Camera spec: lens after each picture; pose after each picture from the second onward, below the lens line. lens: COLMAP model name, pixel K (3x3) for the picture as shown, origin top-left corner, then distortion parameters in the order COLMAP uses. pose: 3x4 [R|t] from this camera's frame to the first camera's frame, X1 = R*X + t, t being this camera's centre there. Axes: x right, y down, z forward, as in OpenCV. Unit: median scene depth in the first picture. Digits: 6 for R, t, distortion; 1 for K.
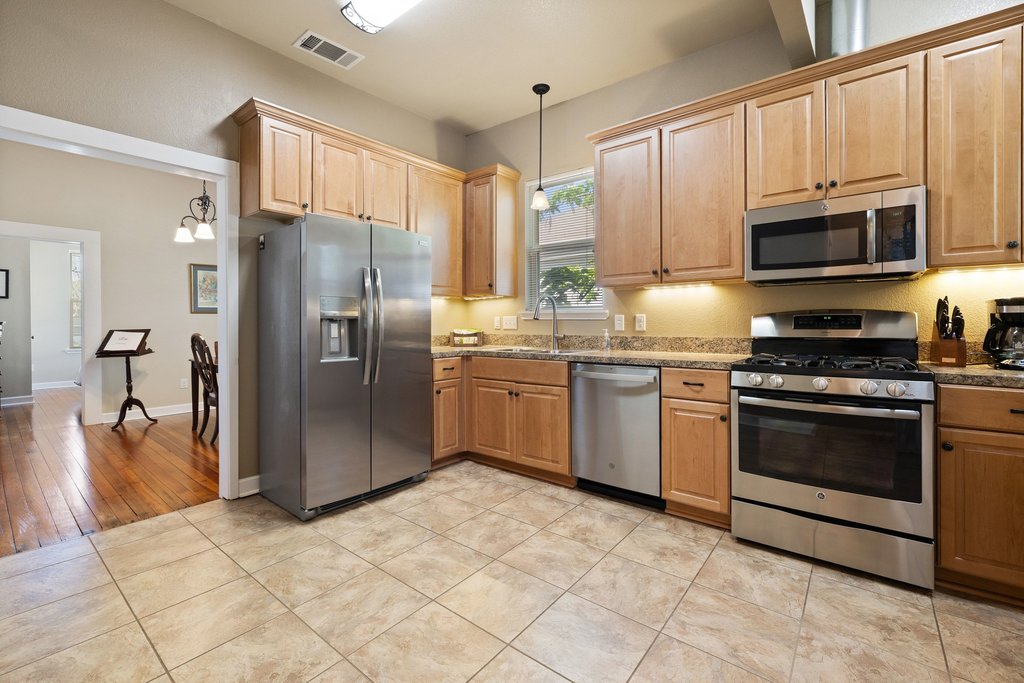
lens RADIAL K [[438.2, 0, 496.5], [0, 438.2, 329.9], [0, 0, 1]] dist [0.000307, 0.000018]
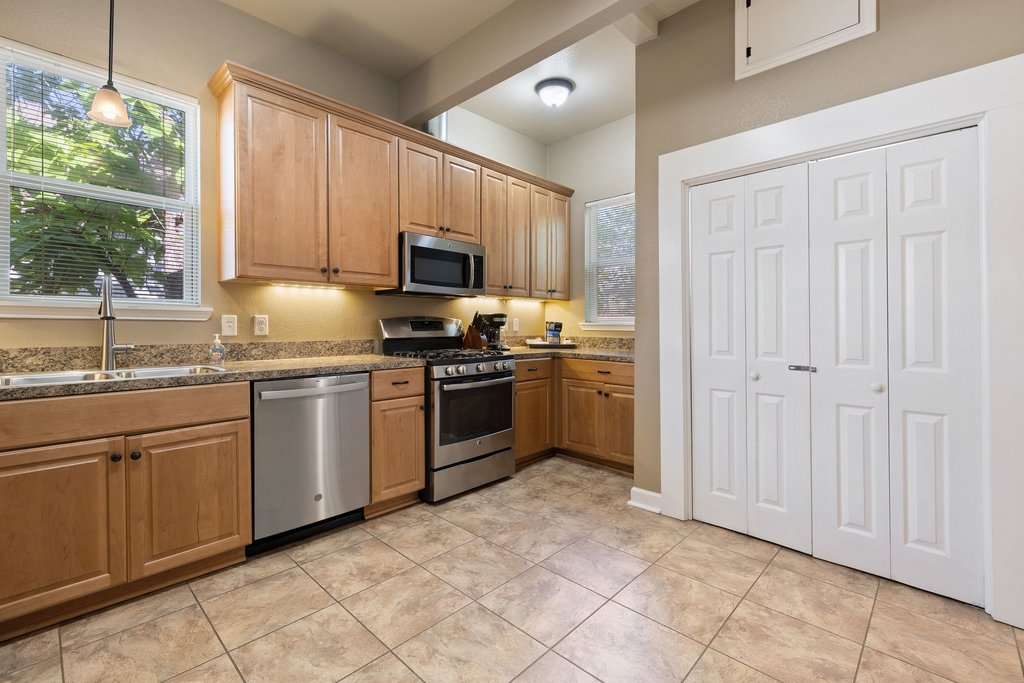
lens RADIAL K [[449.3, 0, 515.0], [0, 449.3, 328.6], [0, 0, 1]] dist [0.002075, 0.000115]
pose [[0.065853, -0.005330, 0.997815, -0.611146], [0.009500, 0.999944, 0.004714, -0.012775], [-0.997784, 0.009169, 0.065900, 0.614125]]
